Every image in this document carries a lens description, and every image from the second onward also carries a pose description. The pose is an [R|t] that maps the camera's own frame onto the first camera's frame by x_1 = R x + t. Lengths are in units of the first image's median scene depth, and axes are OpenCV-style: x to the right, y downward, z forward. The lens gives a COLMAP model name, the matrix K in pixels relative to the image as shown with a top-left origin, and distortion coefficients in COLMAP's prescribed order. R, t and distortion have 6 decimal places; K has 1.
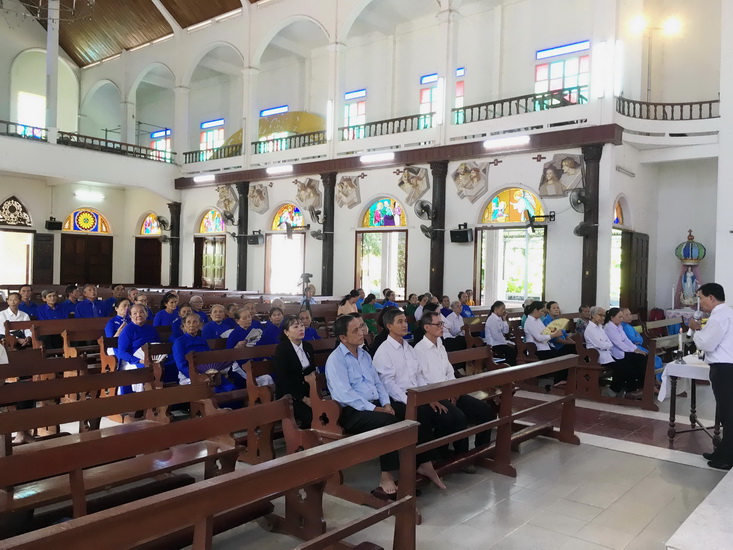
lens RADIAL K [[621.1, 0, 366.8], [0, 621.1, 269.2], [0, 0, 1]] dist [0.080286, -0.114512]
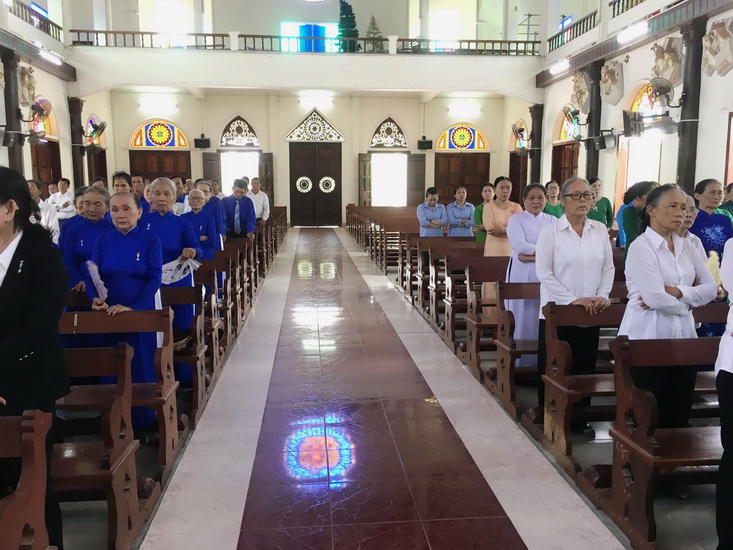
lens RADIAL K [[621.1, 0, 367.3], [0, 621.1, 271.8], [0, 0, 1]] dist [0.080286, -0.114512]
pose [[0.702624, 0.073454, -0.707760, 0.169450], [0.016281, 0.992738, 0.119193, 0.011062], [0.711375, -0.095271, 0.696325, 0.316943]]
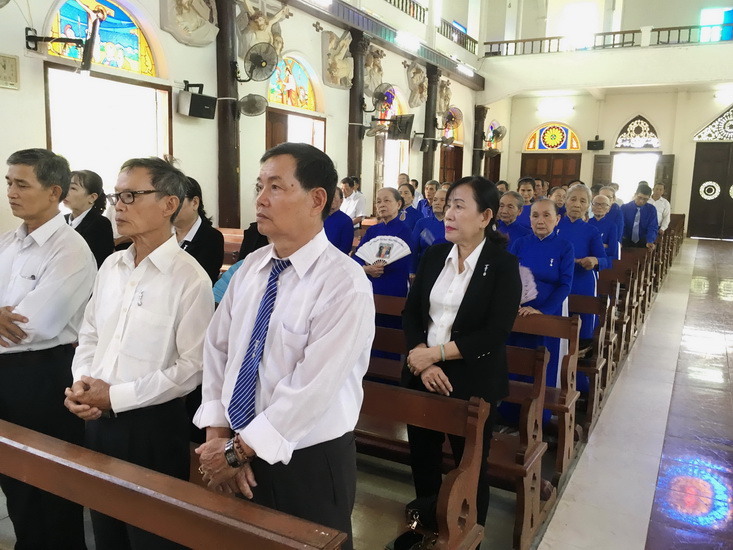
lens RADIAL K [[621.1, 0, 366.3], [0, 621.1, 271.6], [0, 0, 1]] dist [0.080286, -0.114512]
pose [[0.191960, 0.121294, -0.973878, 0.164121], [-0.024579, 0.992616, 0.118783, 0.009246], [0.981095, 0.001135, 0.193524, 0.306454]]
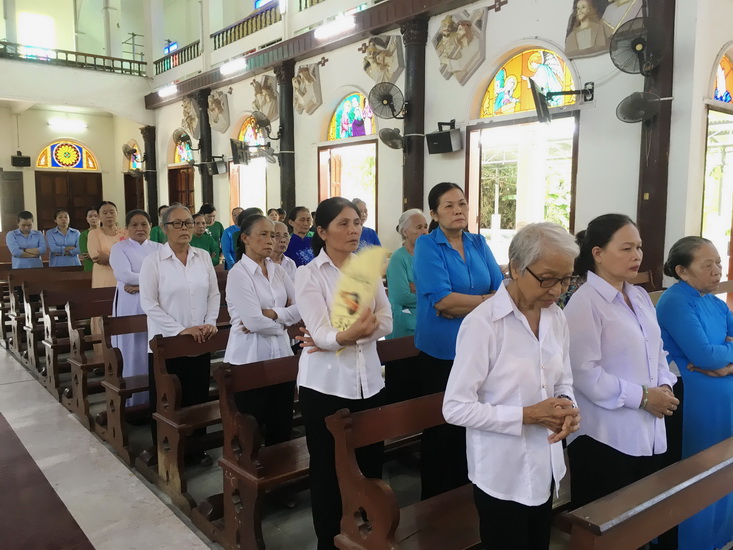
lens RADIAL K [[621.1, 0, 367.1], [0, 621.1, 273.0], [0, 0, 1]] dist [0.080286, -0.114512]
pose [[0.977738, -0.000891, -0.209825, 0.172446], [0.021924, 0.994951, 0.097934, 0.009418], [0.208679, -0.100354, 0.972822, 0.325755]]
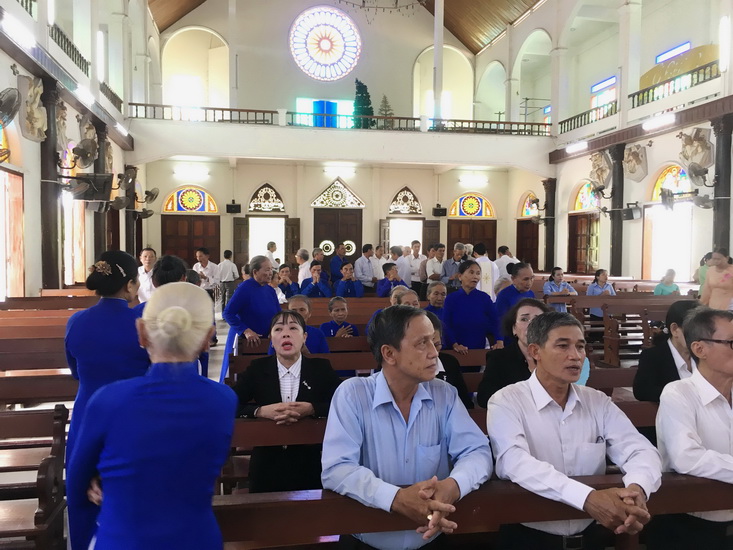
lens RADIAL K [[621.1, 0, 364.9], [0, 621.1, 270.8], [0, 0, 1]] dist [0.080286, -0.114512]
pose [[0.765438, 0.004666, -0.643492, 0.093863], [0.011553, 0.999713, 0.020991, 0.006442], [0.643405, -0.023501, 0.765165, 0.159132]]
